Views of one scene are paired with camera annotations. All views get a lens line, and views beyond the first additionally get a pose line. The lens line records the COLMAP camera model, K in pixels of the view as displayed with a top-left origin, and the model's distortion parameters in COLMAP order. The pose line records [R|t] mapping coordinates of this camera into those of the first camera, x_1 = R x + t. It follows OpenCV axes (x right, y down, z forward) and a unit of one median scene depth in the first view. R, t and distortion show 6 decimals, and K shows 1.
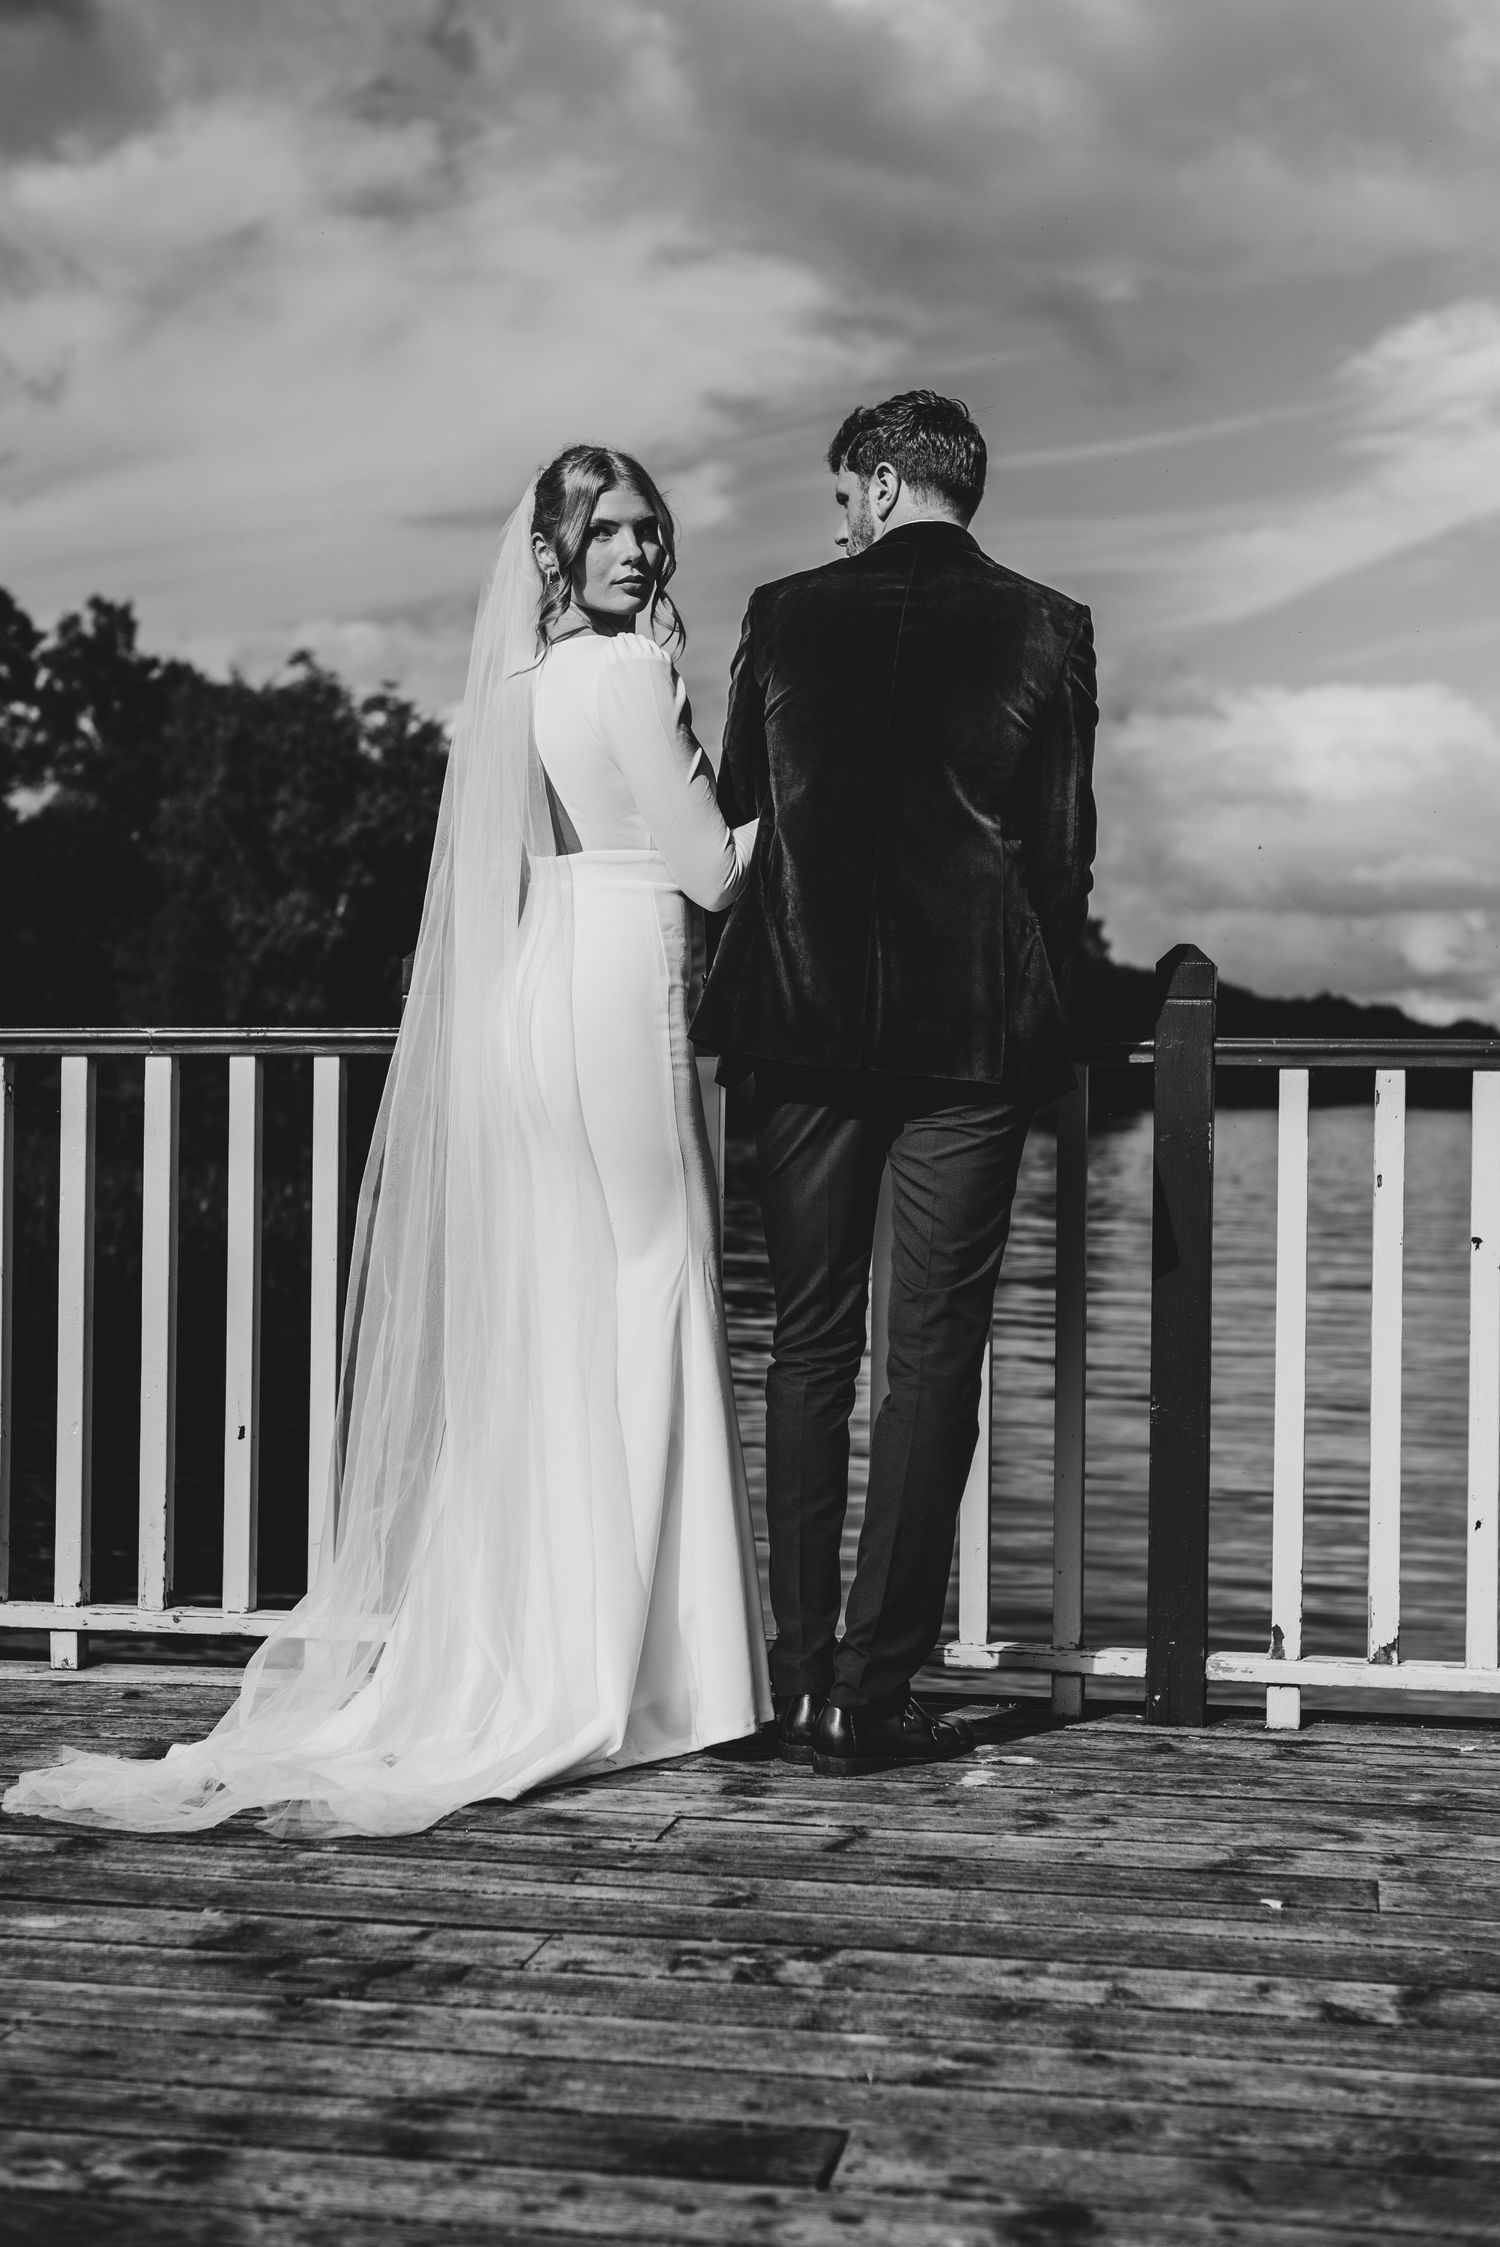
lens RADIAL K [[3426.0, 0, 747.3], [0, 3426.0, 1062.3], [0, 0, 1]] dist [-0.002991, 0.000000]
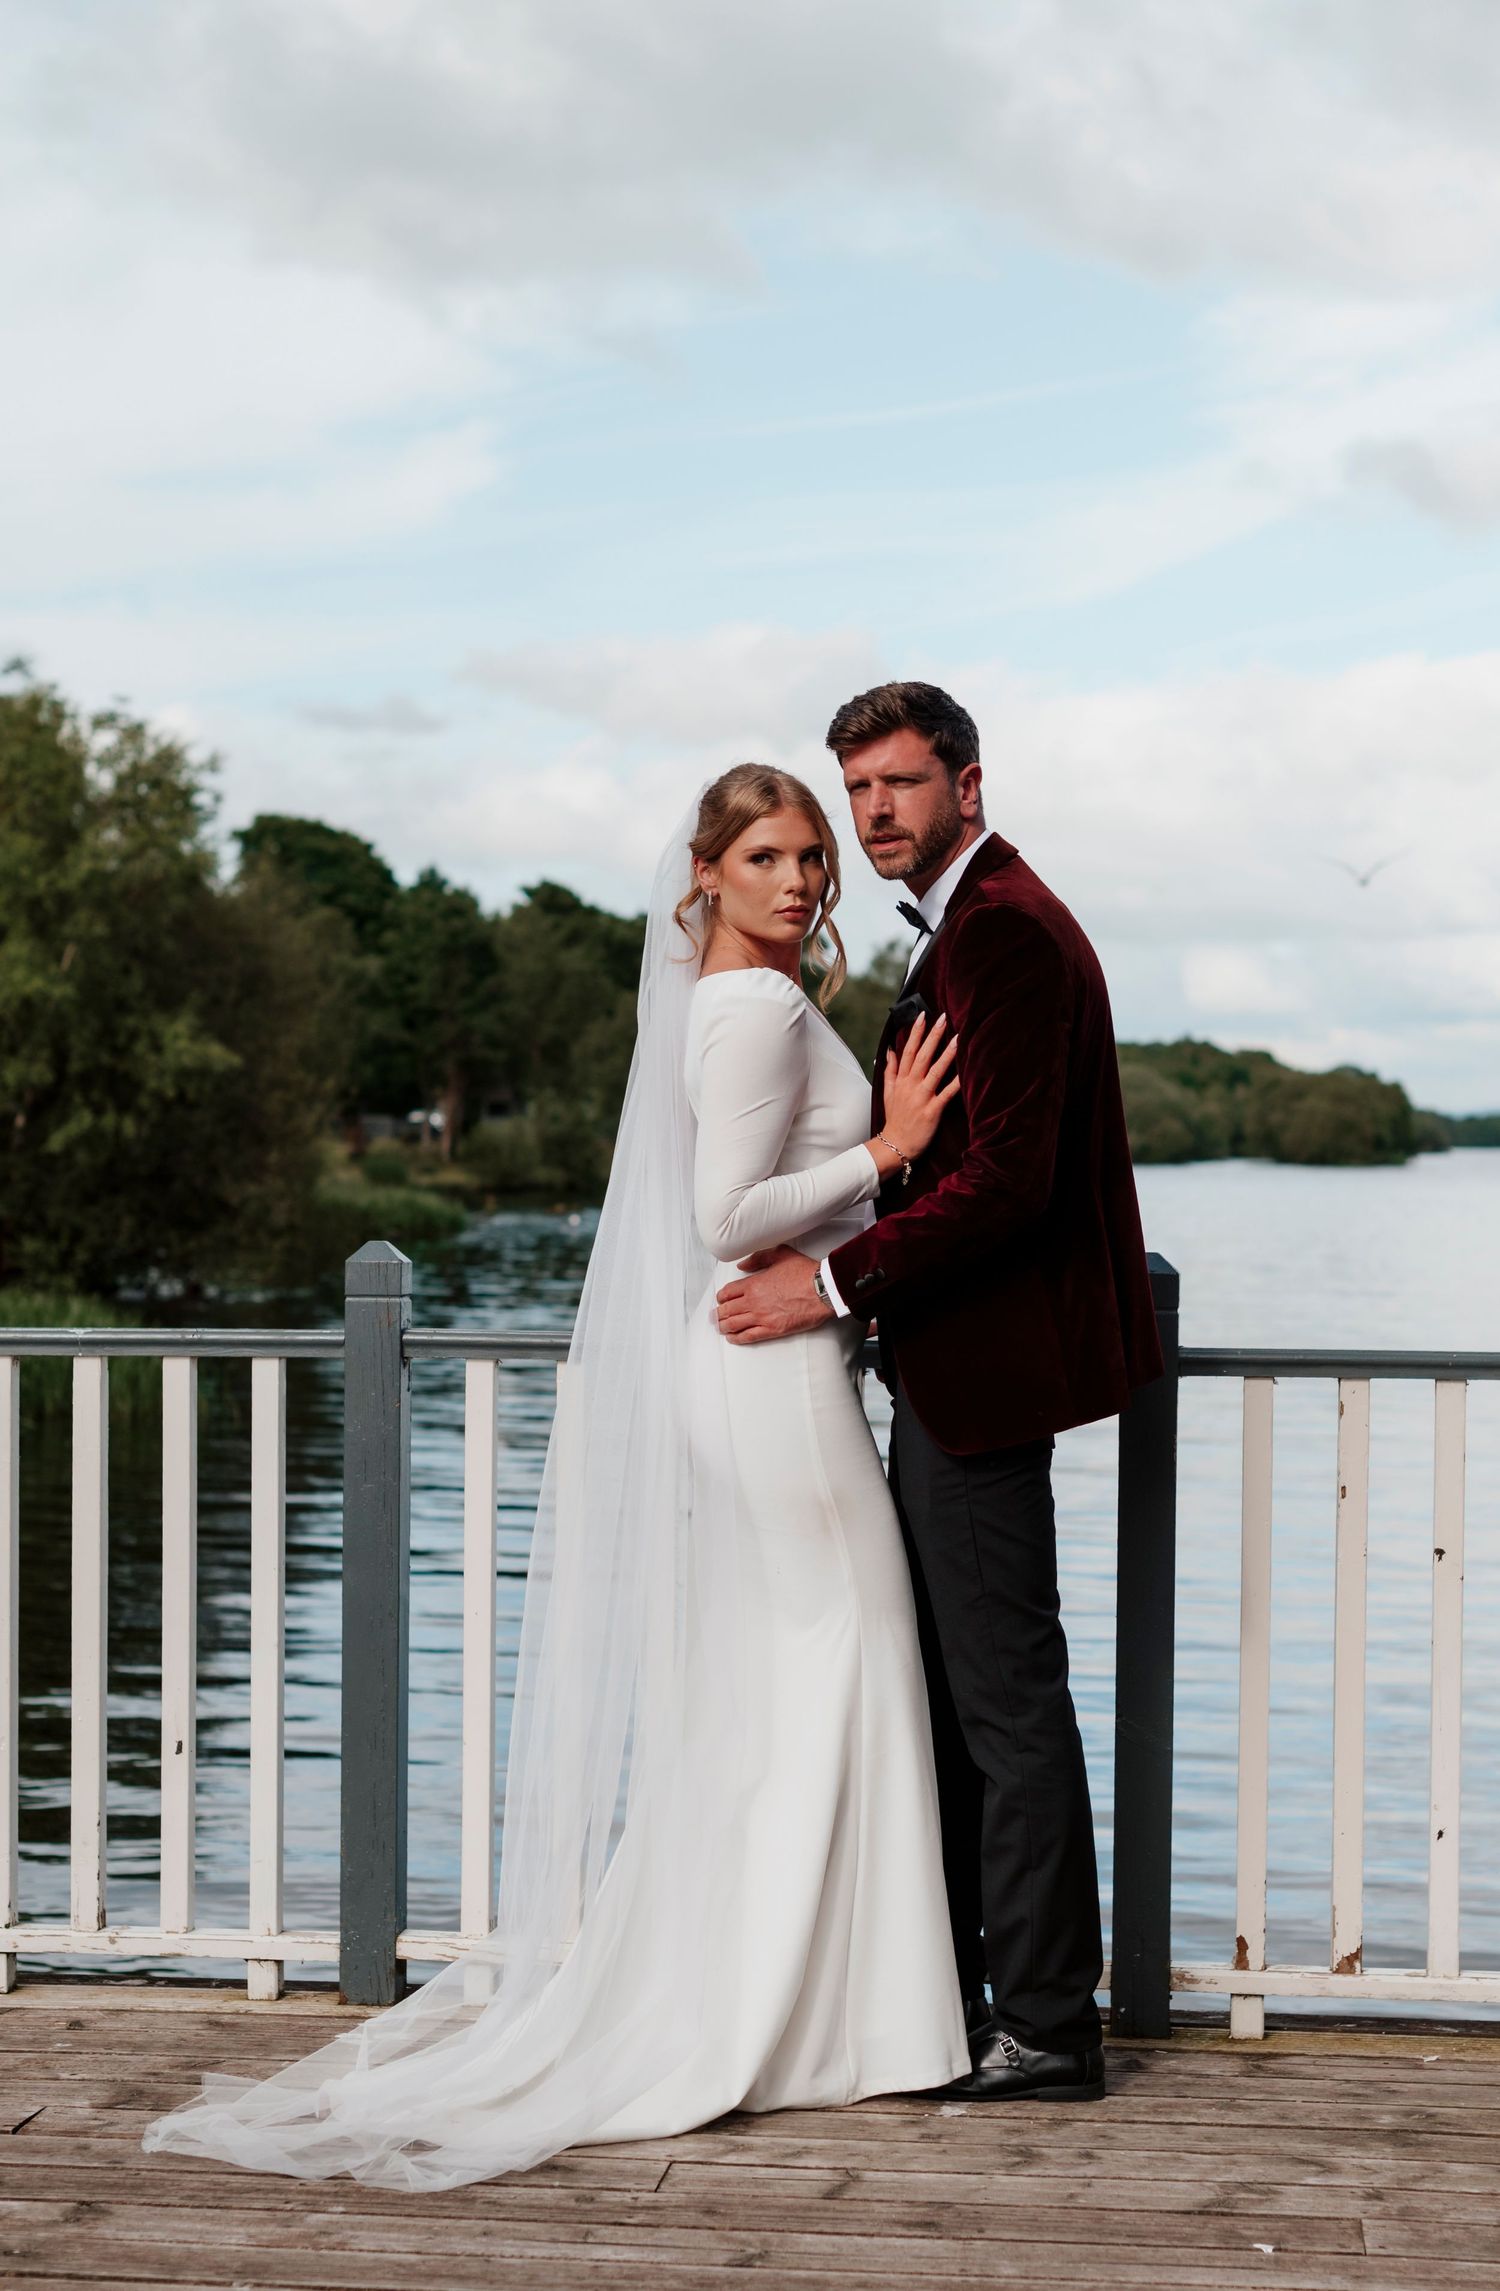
lens RADIAL K [[4074.7, 0, 820.5], [0, 4074.7, 1156.2], [0, 0, 1]] dist [-0.004203, 0.000000]
pose [[0.996555, -0.004220, 0.082828, -0.075631], [0.002128, 0.999677, 0.025319, -0.108327], [-0.082908, -0.025056, 0.996242, -0.196446]]
